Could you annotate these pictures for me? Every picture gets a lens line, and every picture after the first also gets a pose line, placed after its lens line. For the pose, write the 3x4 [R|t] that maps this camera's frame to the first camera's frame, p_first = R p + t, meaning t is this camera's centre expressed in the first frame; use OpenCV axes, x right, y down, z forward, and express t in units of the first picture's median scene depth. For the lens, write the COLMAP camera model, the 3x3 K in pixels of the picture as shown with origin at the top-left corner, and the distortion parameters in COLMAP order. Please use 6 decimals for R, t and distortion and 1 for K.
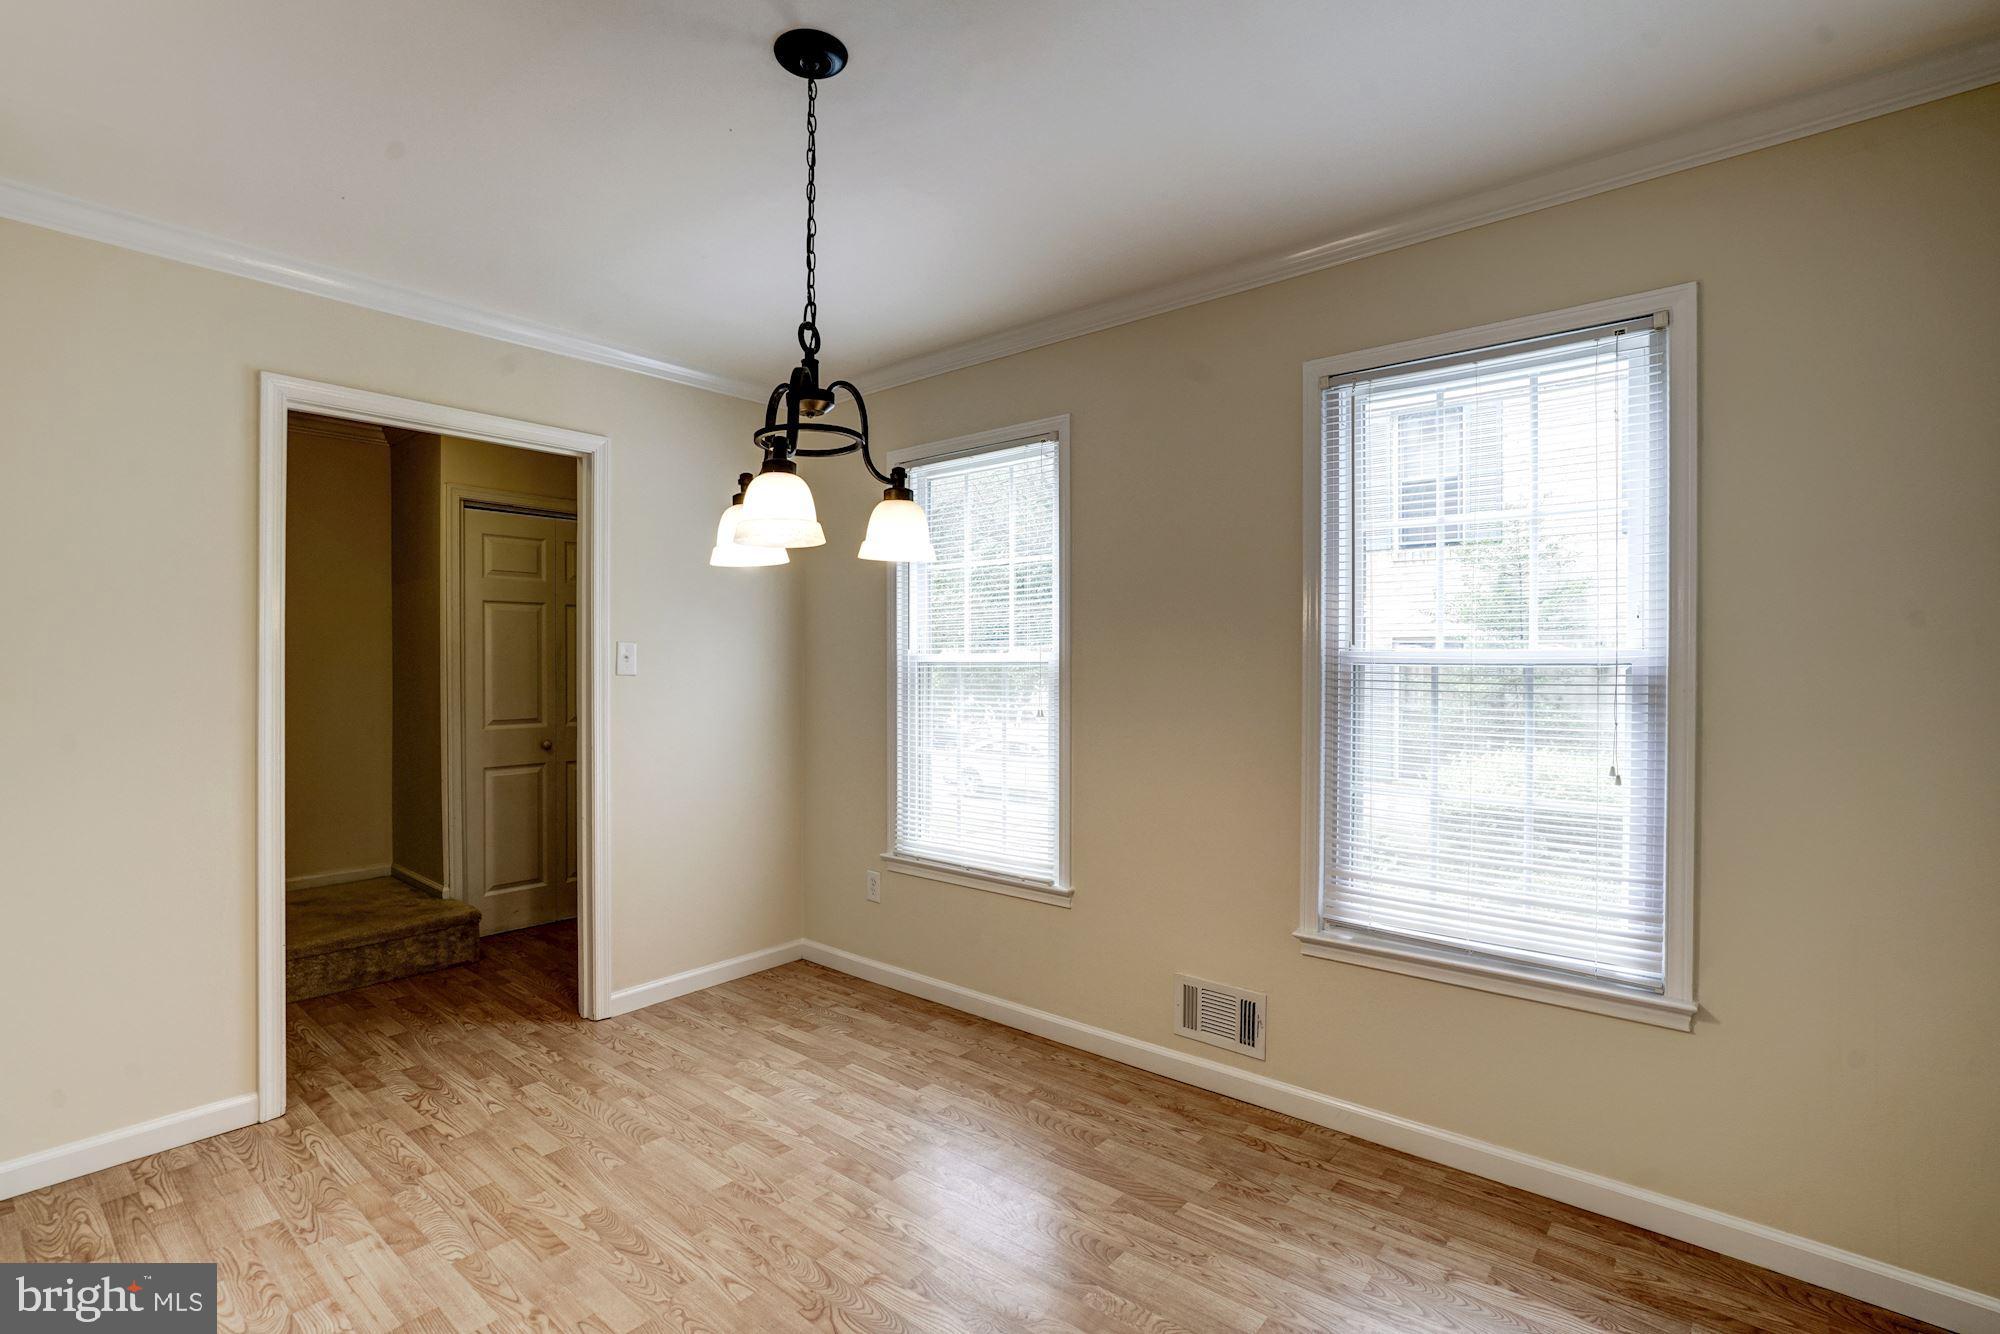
lens RADIAL K [[940.4, 0, 996.1], [0, 940.4, 665.9], [0, 0, 1]] dist [-0.034794, 0.016624]
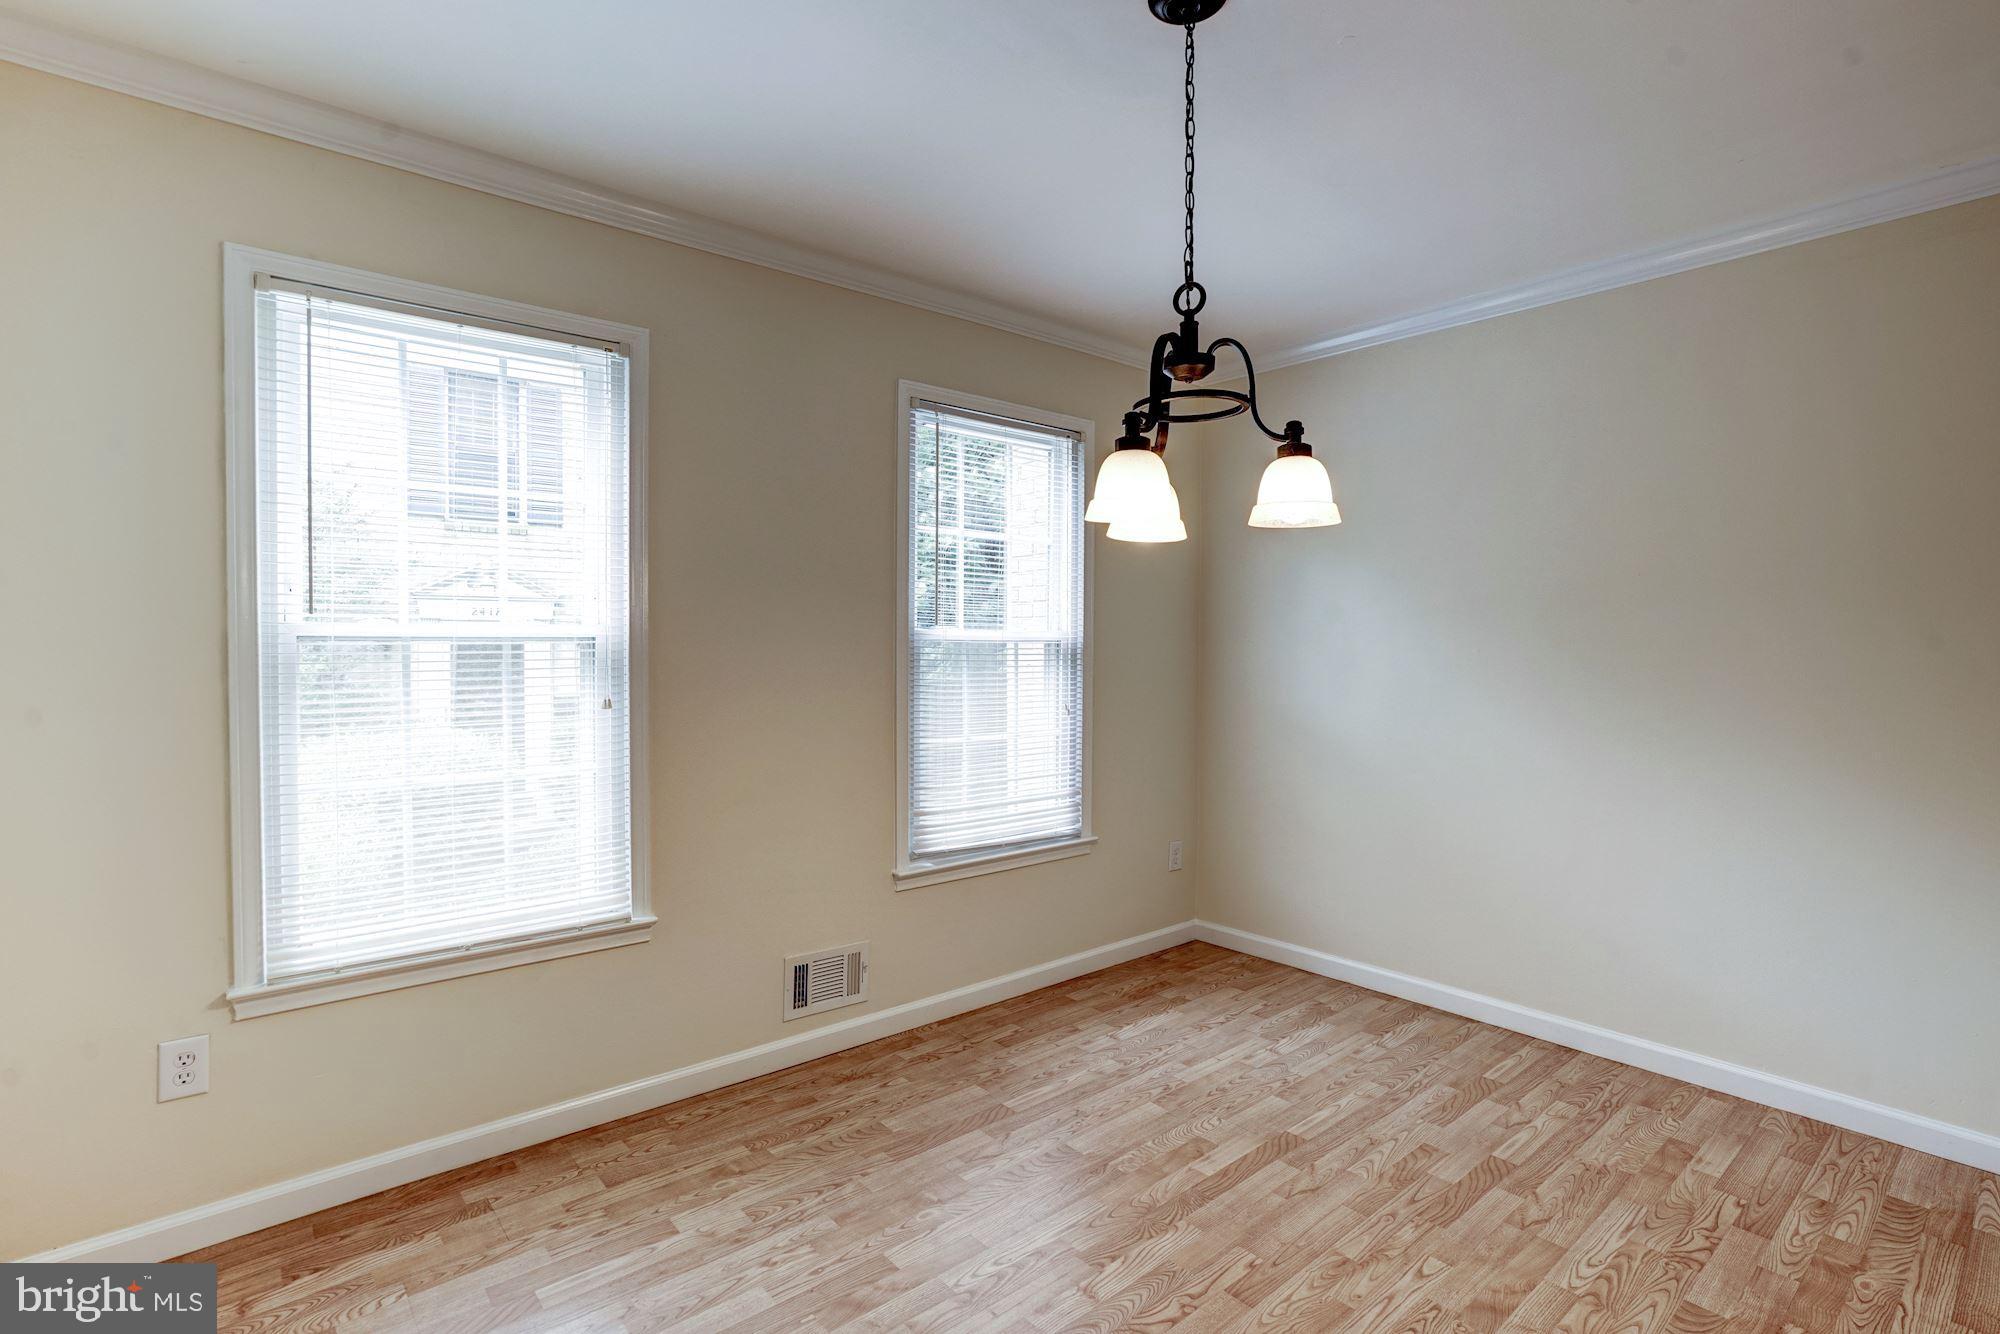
lens RADIAL K [[940.4, 0, 991.9], [0, 940.4, 651.4], [0, 0, 1]] dist [-0.034794, 0.016624]
pose [[0.170759, -0.008028, 0.985280, -0.842576], [-0.002958, 0.999958, 0.008661, 0.001211], [-0.985308, -0.004393, 0.170729, 0.729553]]
